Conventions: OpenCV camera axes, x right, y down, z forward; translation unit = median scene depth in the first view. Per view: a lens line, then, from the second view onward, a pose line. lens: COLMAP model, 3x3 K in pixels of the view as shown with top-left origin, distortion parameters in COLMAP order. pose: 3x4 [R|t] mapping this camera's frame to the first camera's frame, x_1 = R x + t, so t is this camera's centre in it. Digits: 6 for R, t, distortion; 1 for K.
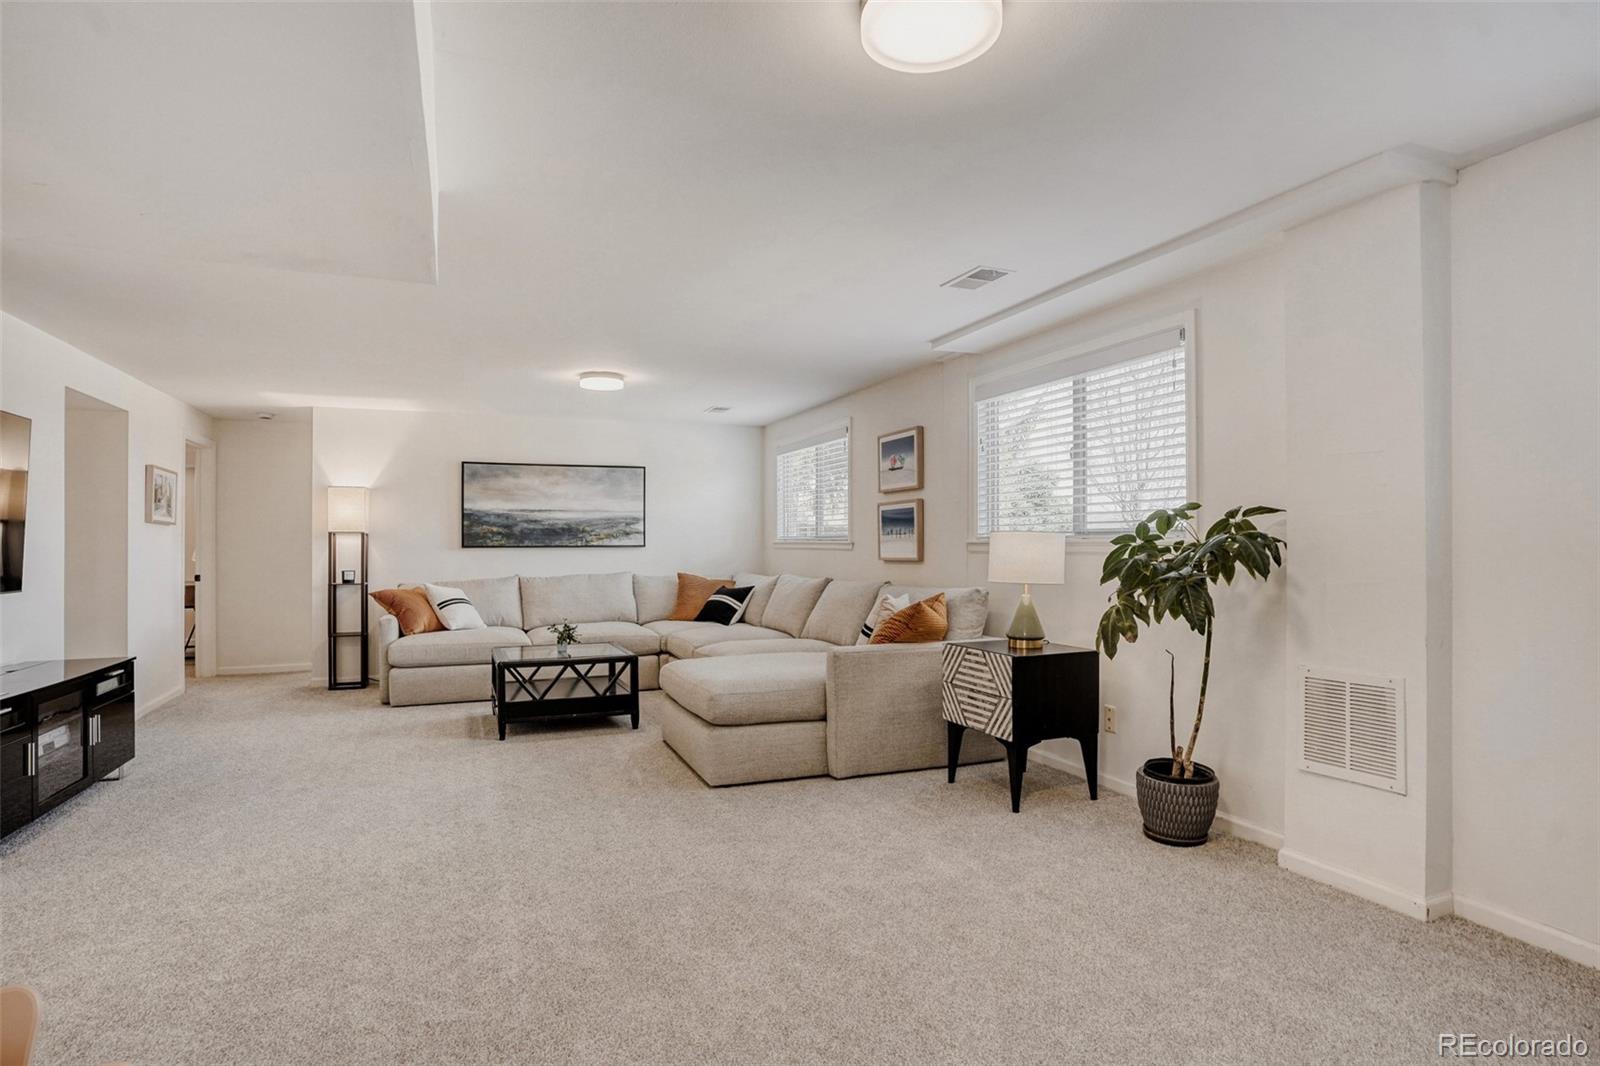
lens RADIAL K [[830.2, 0, 796.9], [0, 830.2, 533.4], [0, 0, 1]] dist [-0.035166, 0.001290]
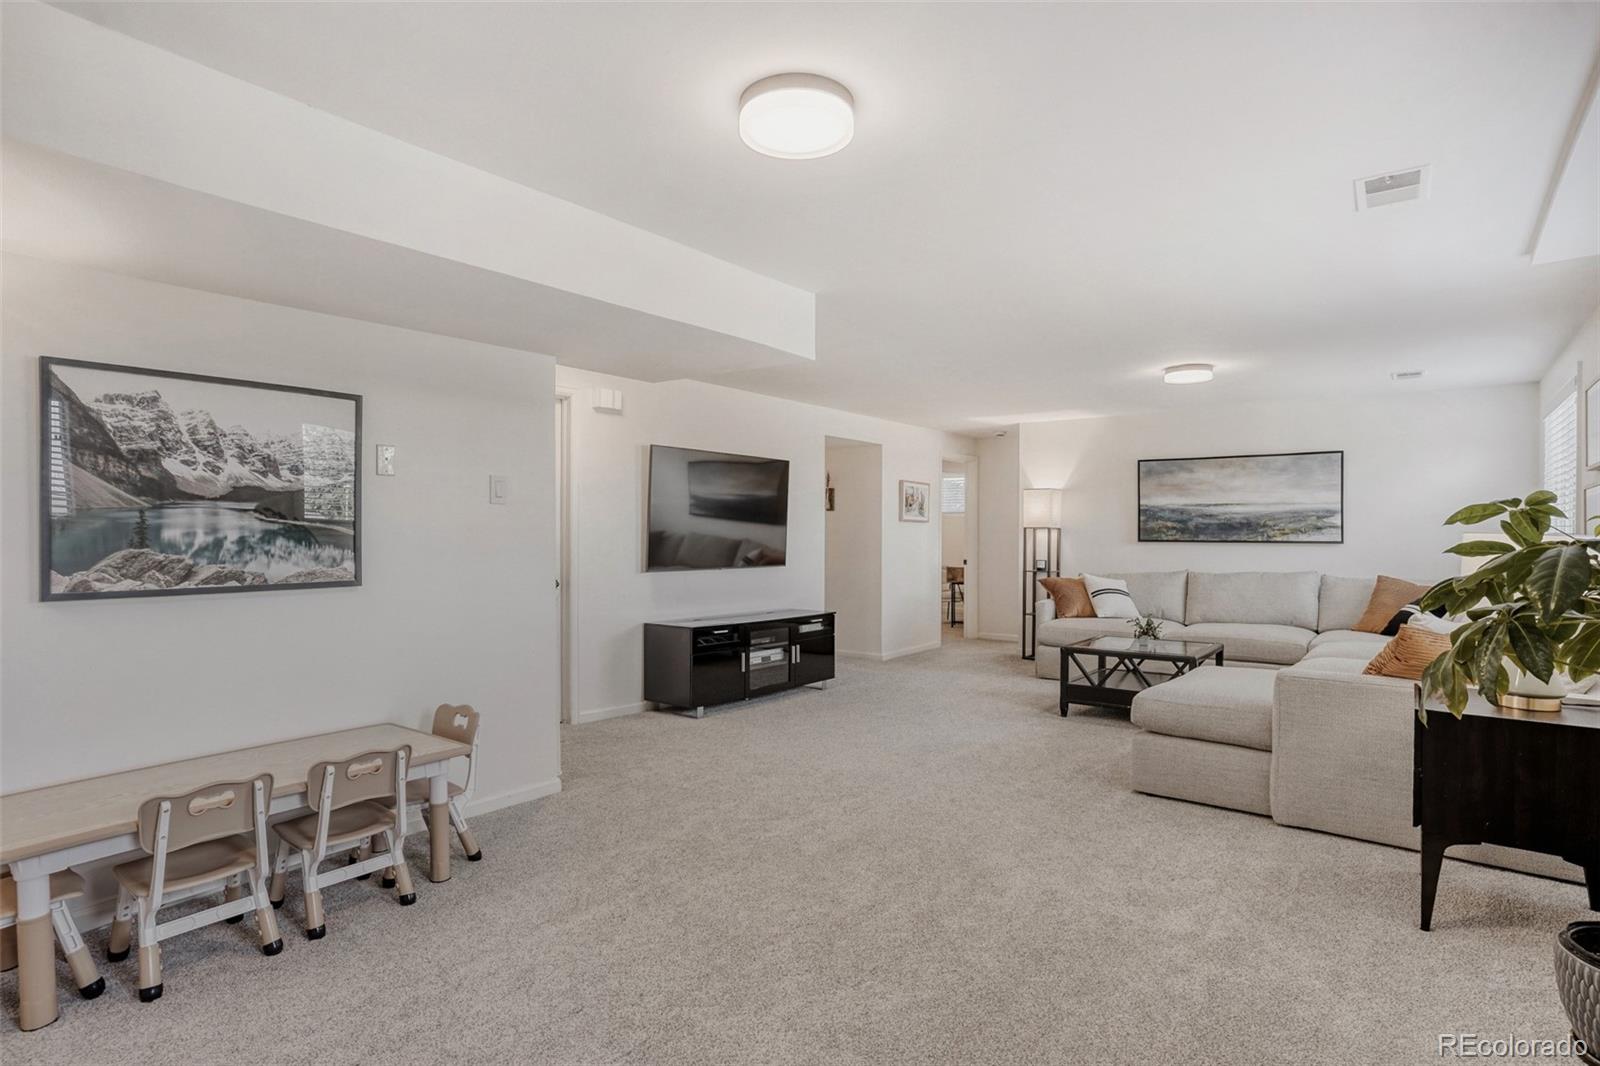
lens RADIAL K [[828.5, 0, 799.2], [0, 828.5, 536.3], [0, 0, 1]] dist [-0.039841, 0.007050]
pose [[0.517074, 0.008778, -0.855896, 0.271288], [0.004301, 0.999908, 0.012853, -0.005058], [0.855930, -0.010327, 0.516989, 0.083659]]
